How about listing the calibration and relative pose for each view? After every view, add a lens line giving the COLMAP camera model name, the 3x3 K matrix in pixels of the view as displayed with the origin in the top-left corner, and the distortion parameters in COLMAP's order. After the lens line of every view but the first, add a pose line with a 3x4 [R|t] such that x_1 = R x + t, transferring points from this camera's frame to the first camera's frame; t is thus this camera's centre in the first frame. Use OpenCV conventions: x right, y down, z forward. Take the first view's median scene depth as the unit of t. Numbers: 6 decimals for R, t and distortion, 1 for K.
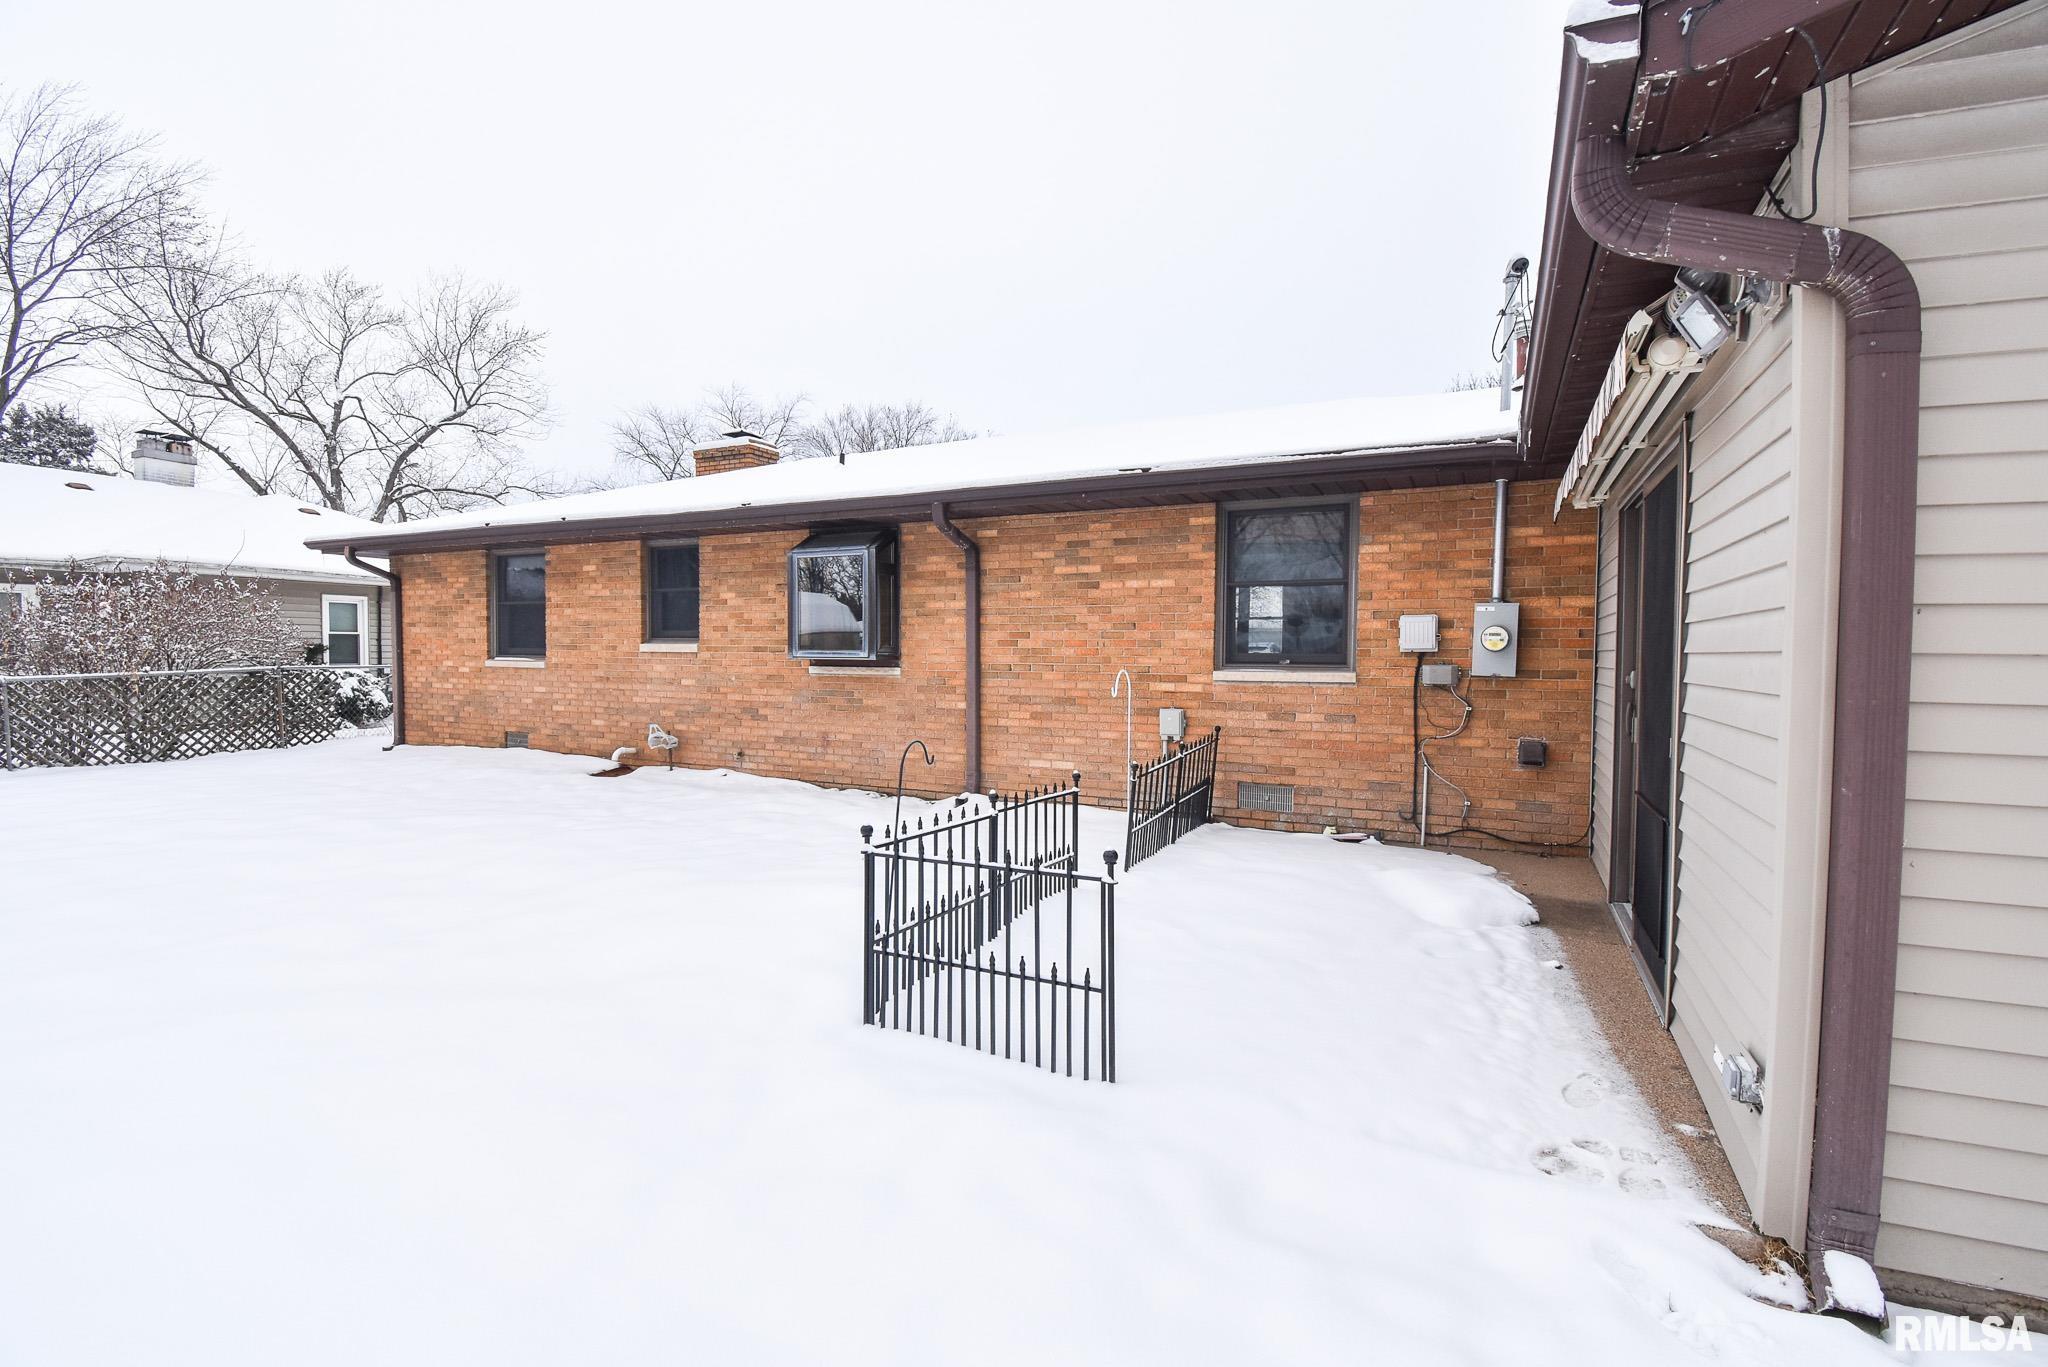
lens RADIAL K [[952.4, 0, 1008.6], [0, 952.4, 683.1], [0, 0, 1]] dist [0.018588, -0.025631]
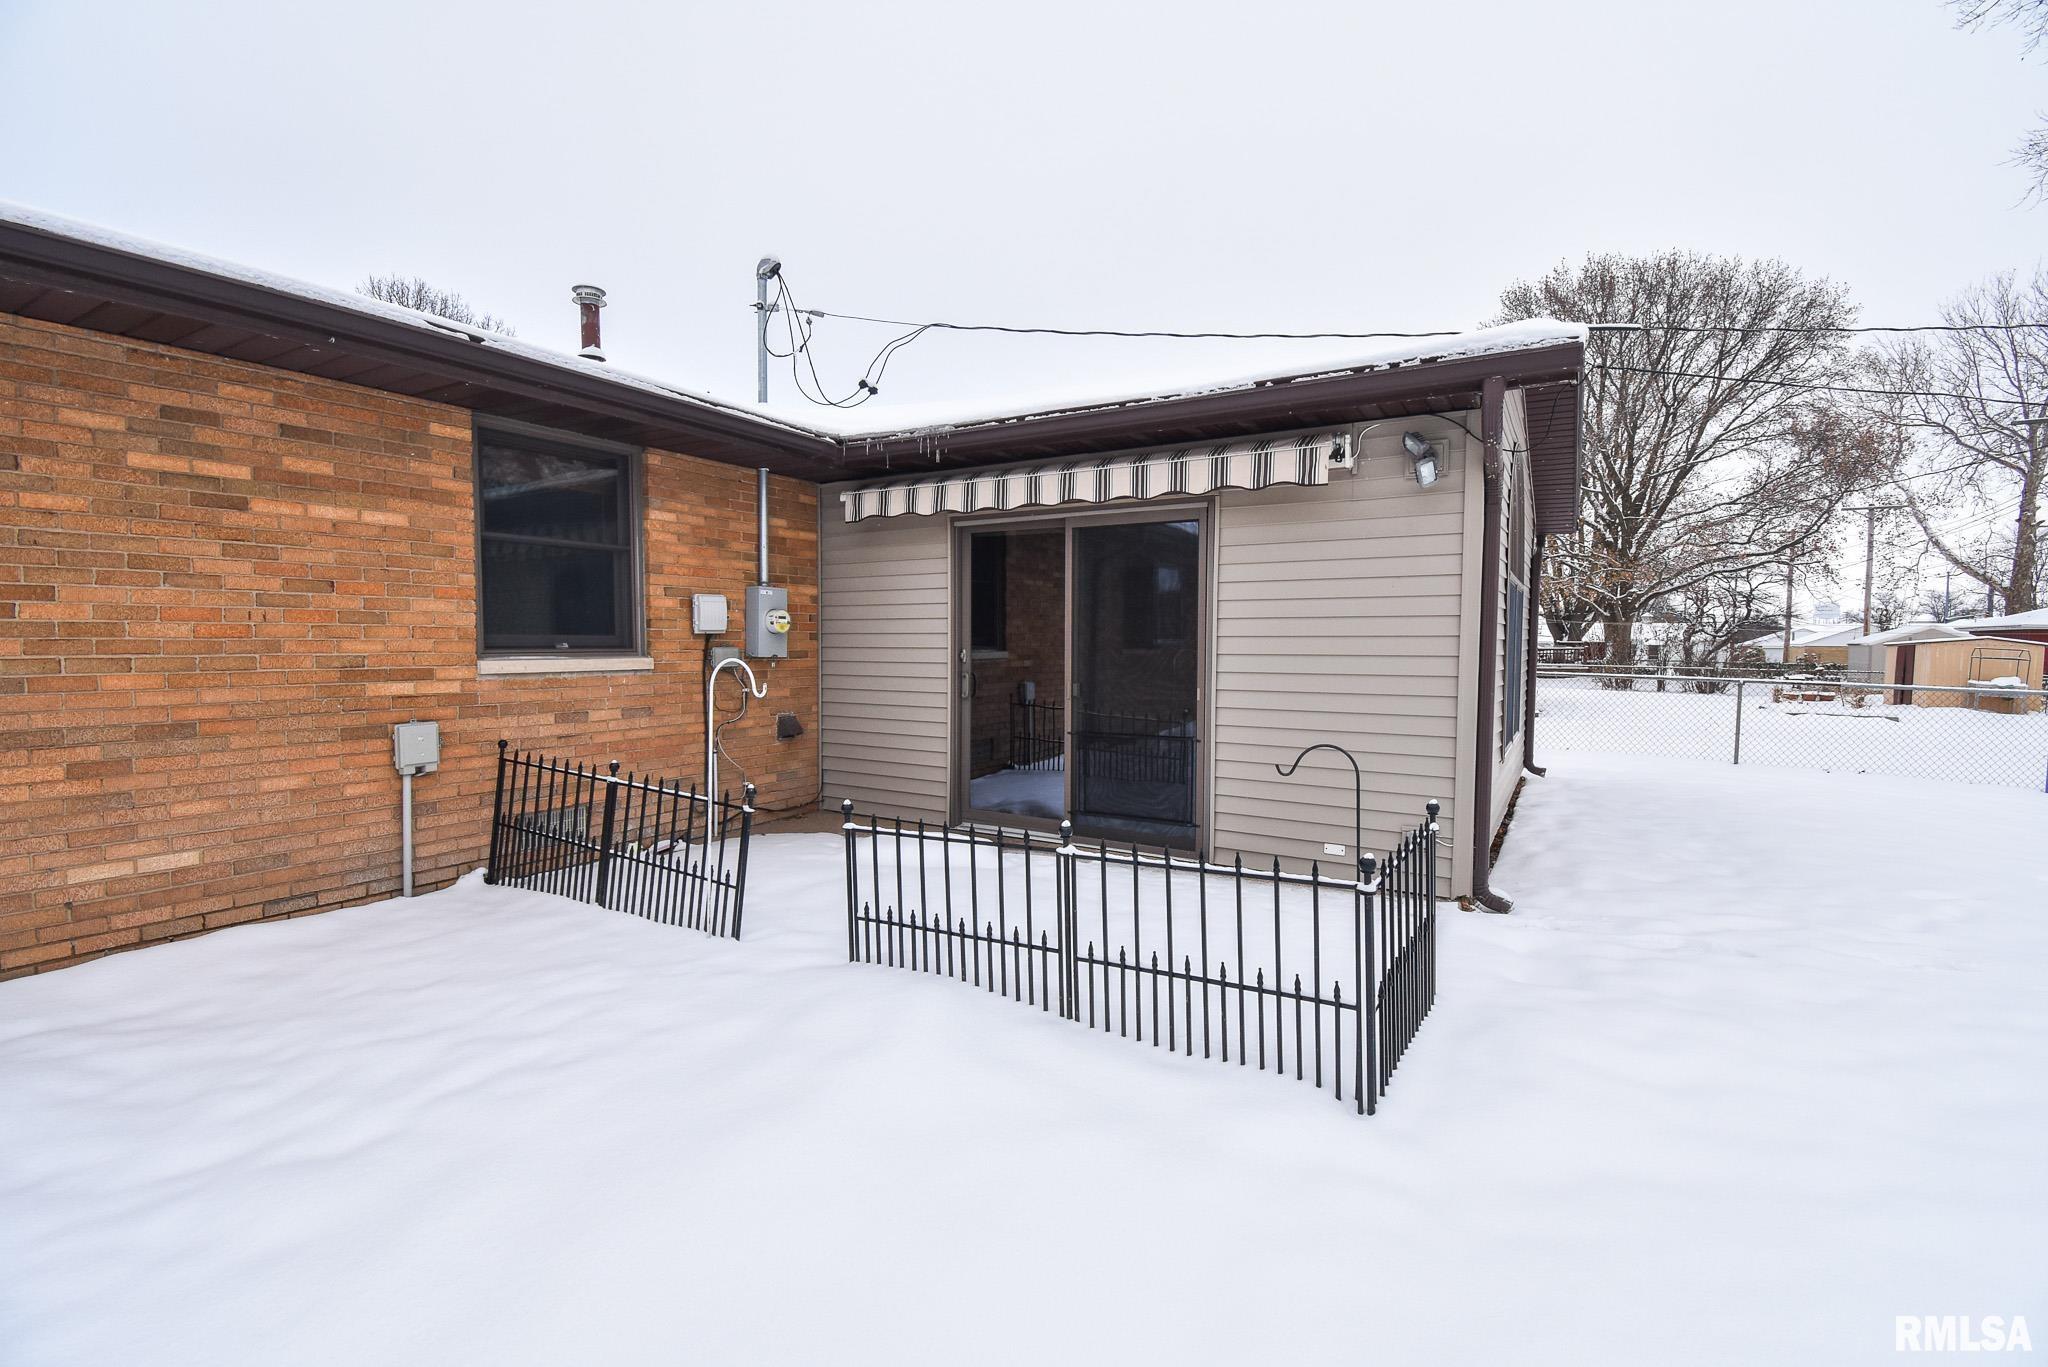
lens RADIAL K [[893.9, 0, 1019.3], [0, 893.9, 678.7], [0, 0, 1]] dist [0.016184, -0.025725]
pose [[0.071802, -0.046339, 0.996342, -0.366321], [0.030395, 0.998558, 0.044251, -0.015223], [-0.996956, 0.027106, 0.073107, 0.534046]]
